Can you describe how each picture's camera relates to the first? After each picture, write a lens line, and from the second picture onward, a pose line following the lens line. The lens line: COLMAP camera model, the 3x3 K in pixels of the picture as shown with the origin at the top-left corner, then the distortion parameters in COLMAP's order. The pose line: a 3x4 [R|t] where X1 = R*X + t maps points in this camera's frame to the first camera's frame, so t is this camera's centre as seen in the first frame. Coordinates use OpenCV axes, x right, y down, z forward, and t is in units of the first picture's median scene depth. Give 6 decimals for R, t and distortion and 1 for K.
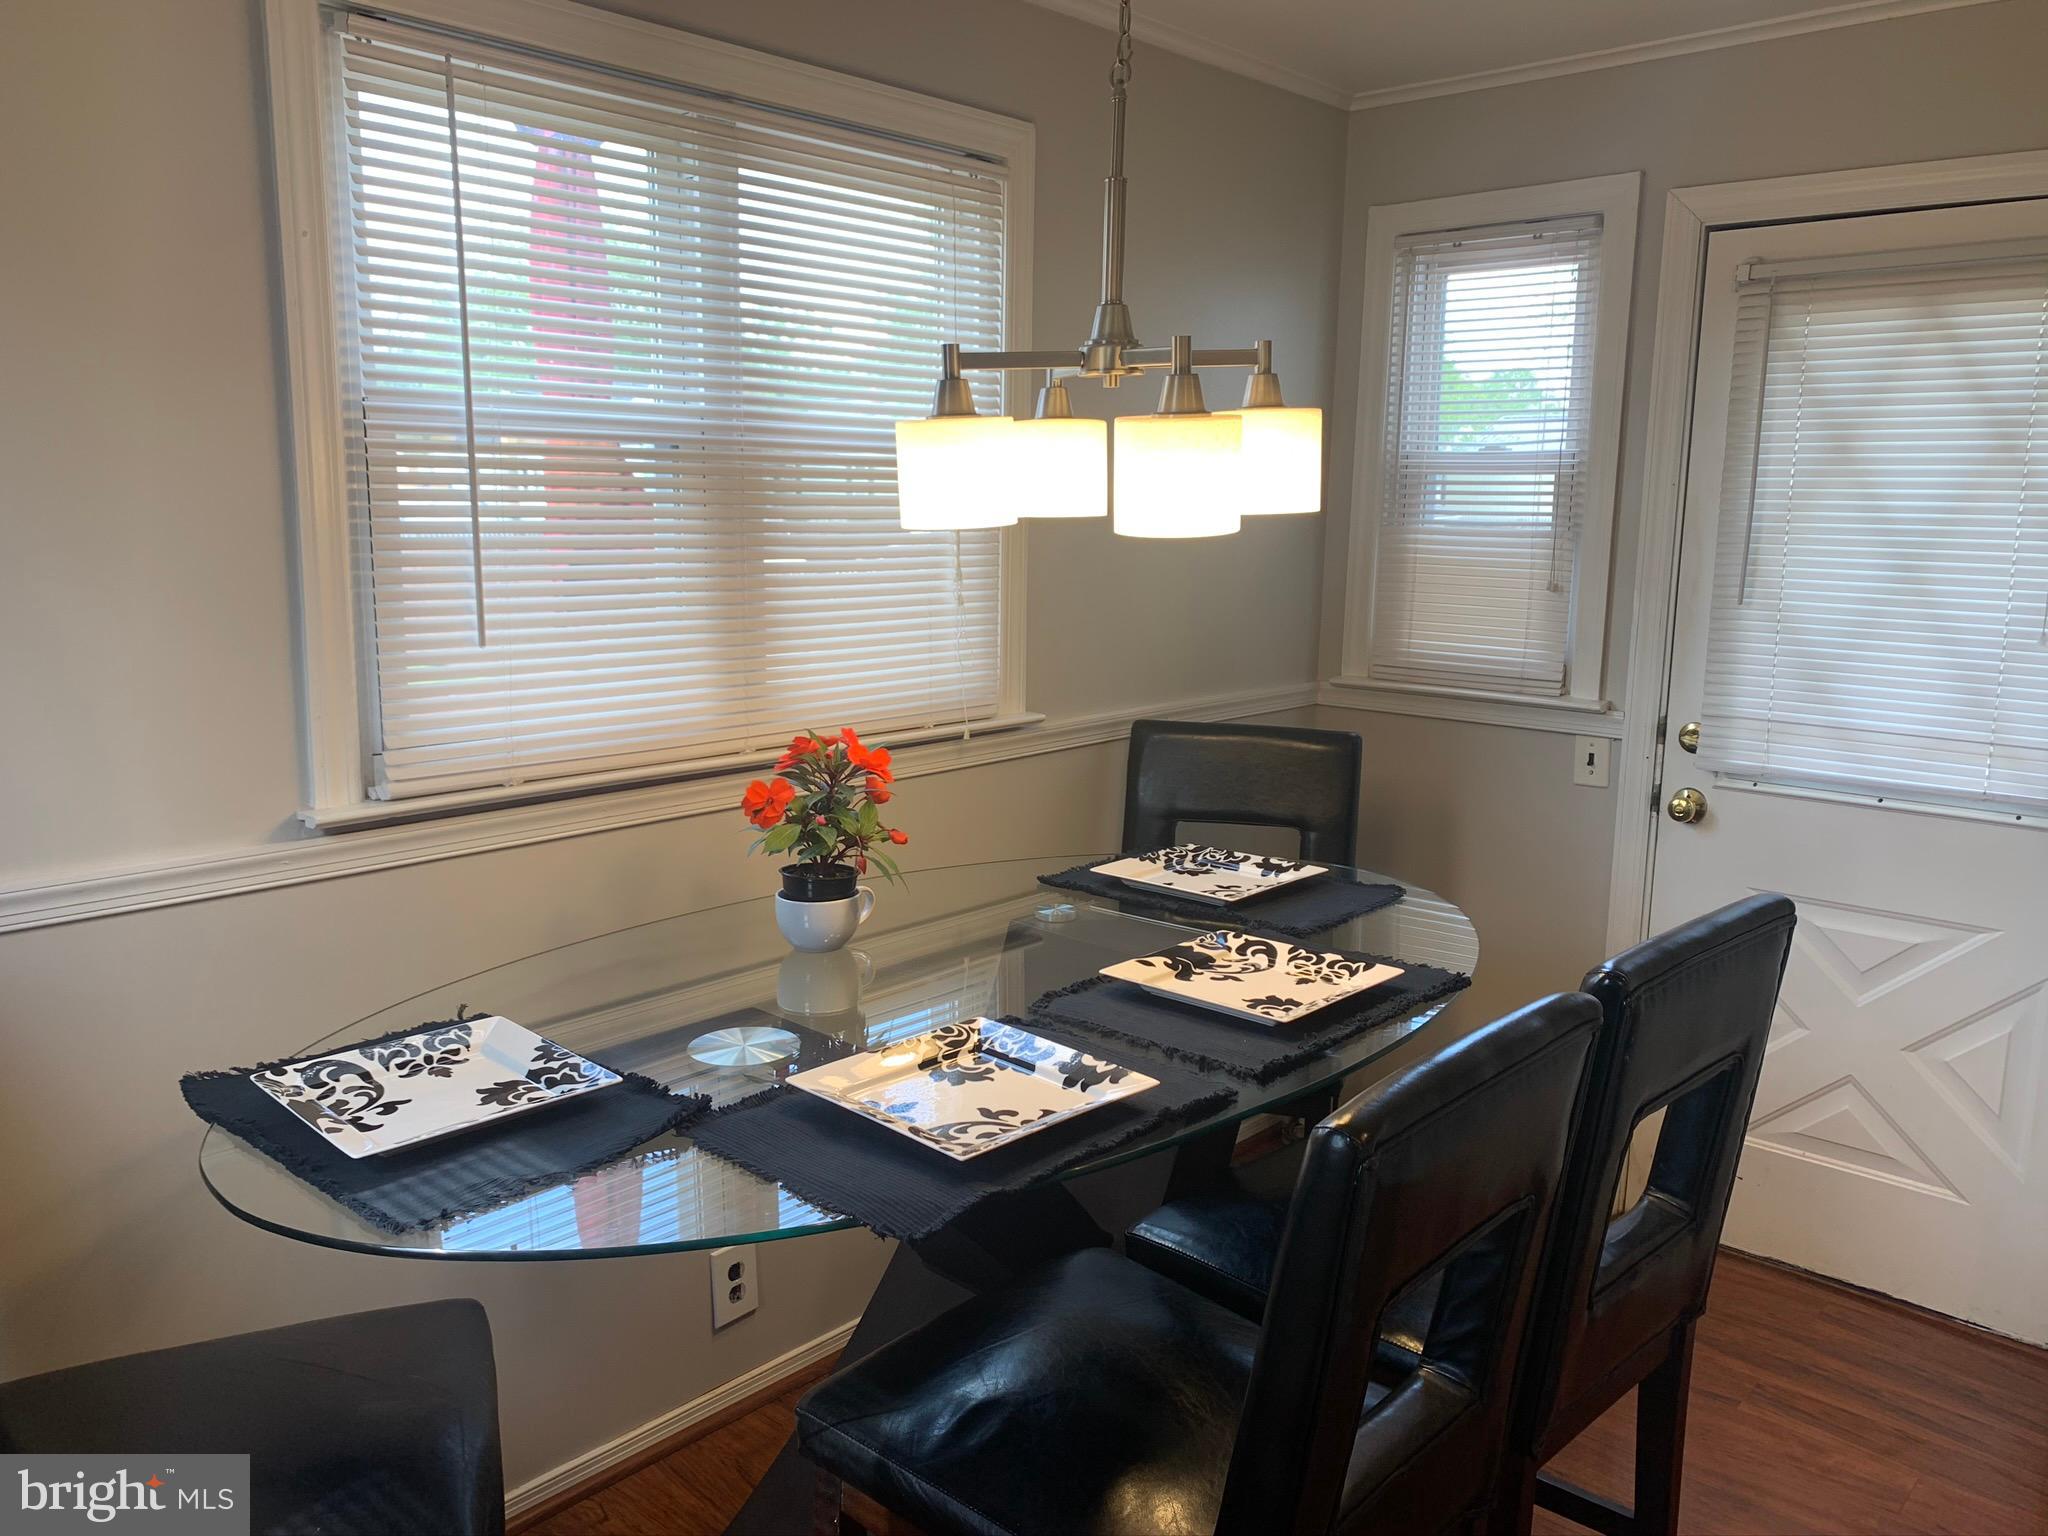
lens RADIAL K [[1548.0, 0, 1015.6], [0, 1548.0, 742.7], [0, 0, 1]] dist [0.106505, -0.173588]
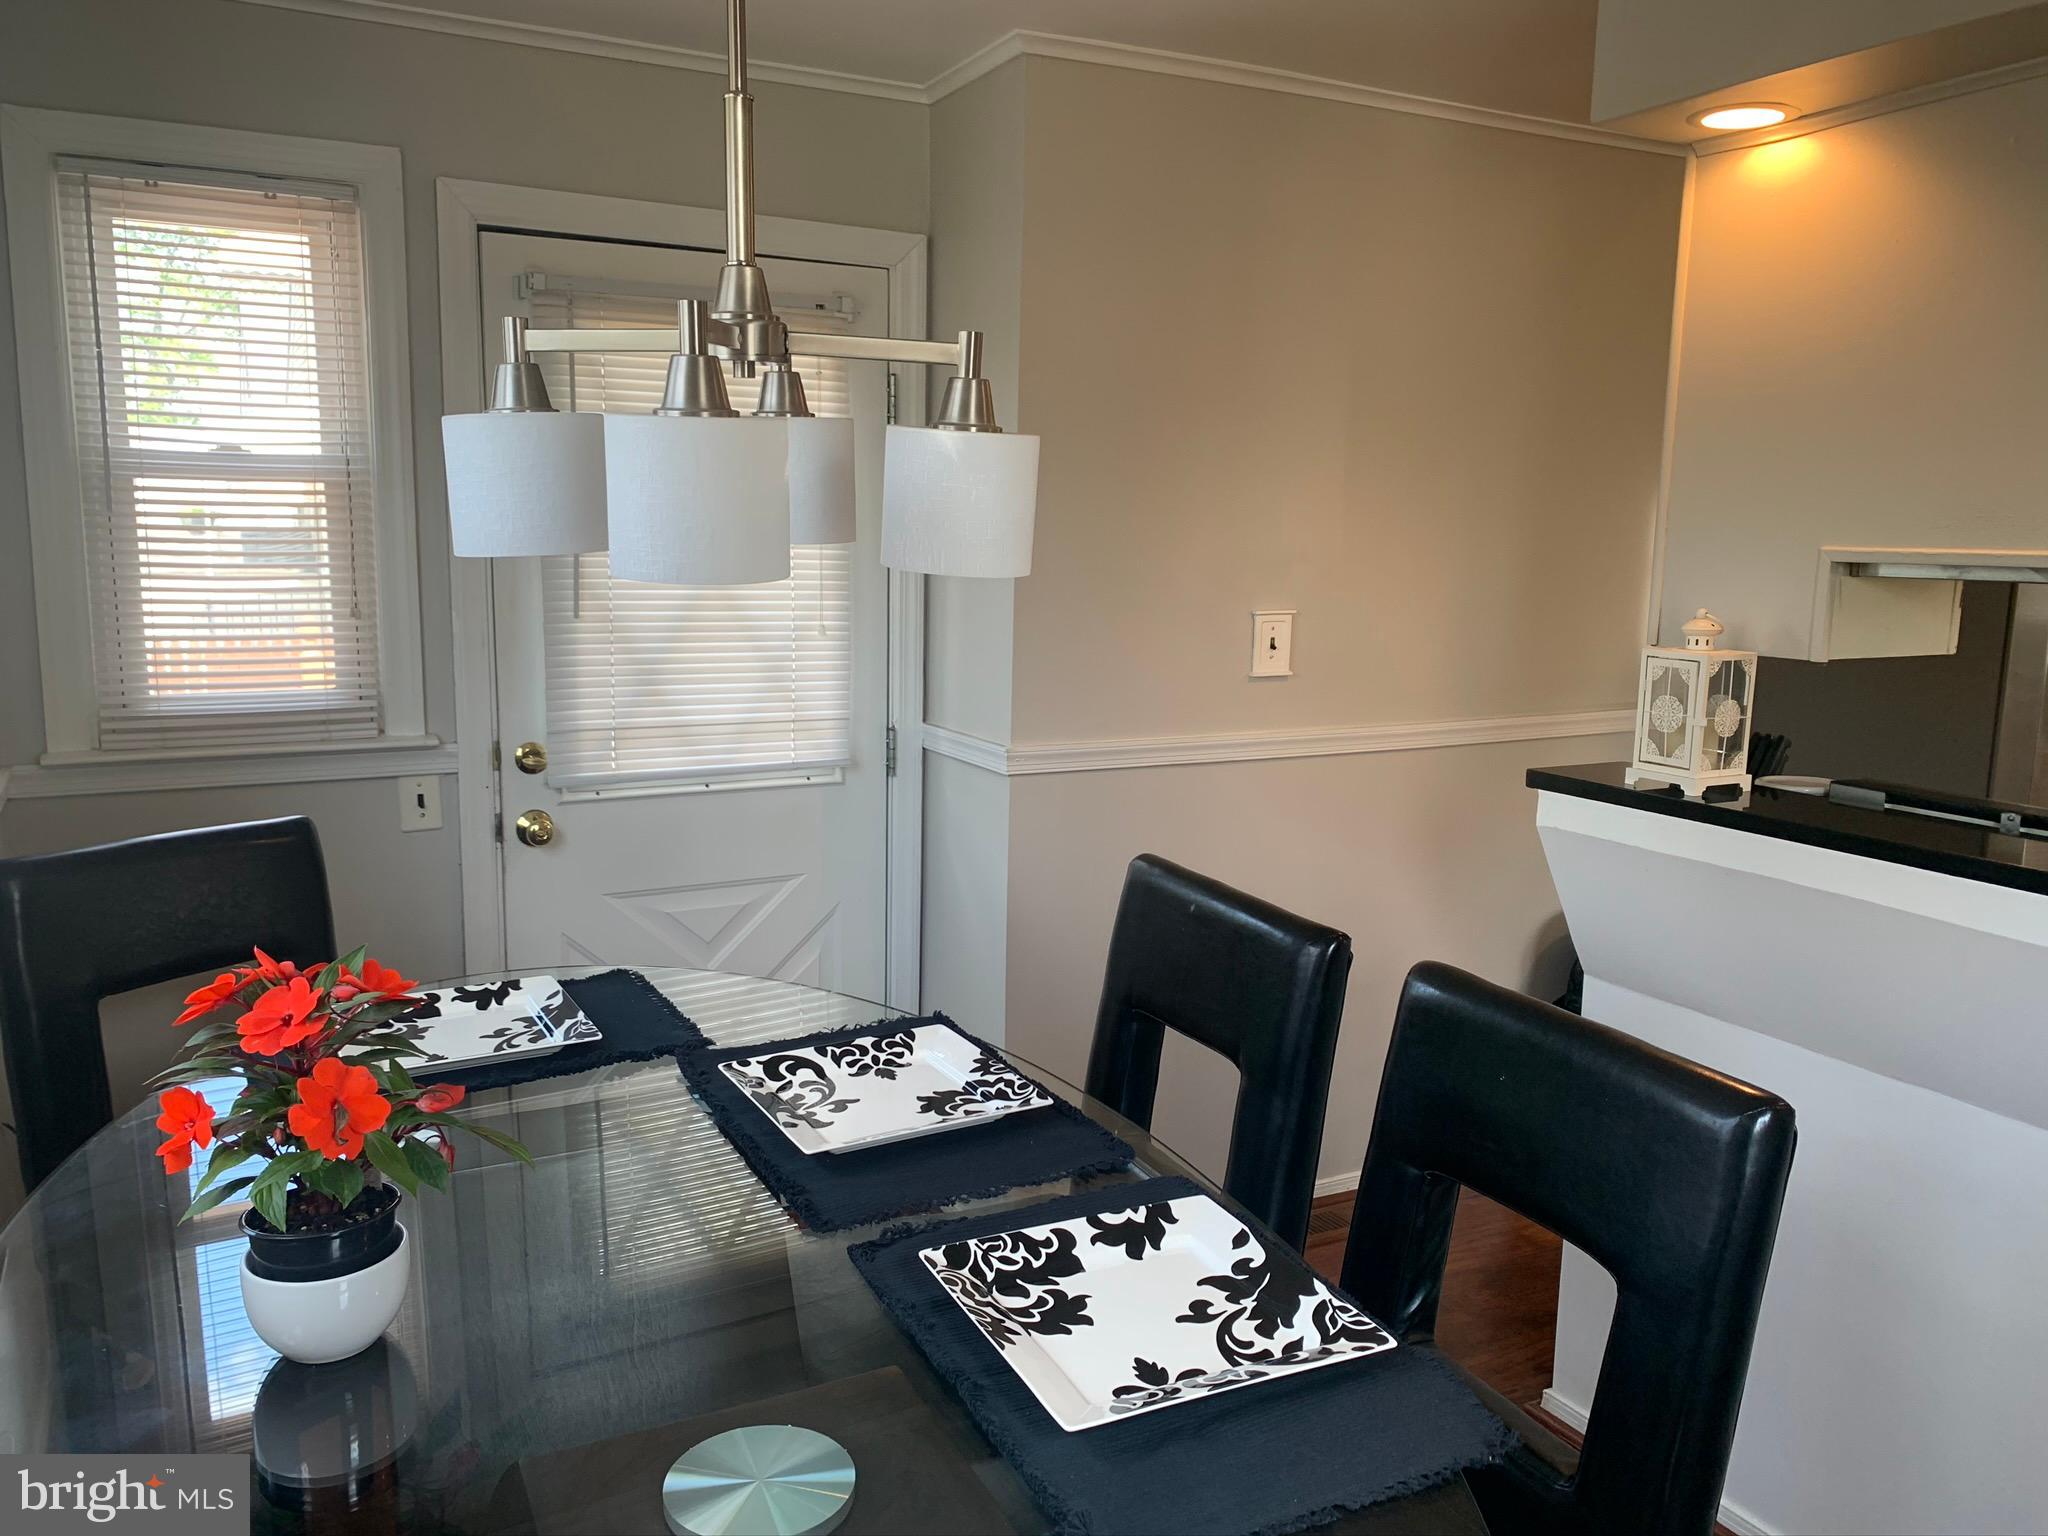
lens RADIAL K [[1548.0, 0, 1015.6], [0, 1548.0, 742.7], [0, 0, 1]] dist [0.106505, -0.173588]
pose [[0.353171, -0.144476, 0.924336, -0.367673], [0.140575, 0.984982, 0.100244, -0.069850], [-0.924937, 0.094535, 0.368176, 0.380779]]
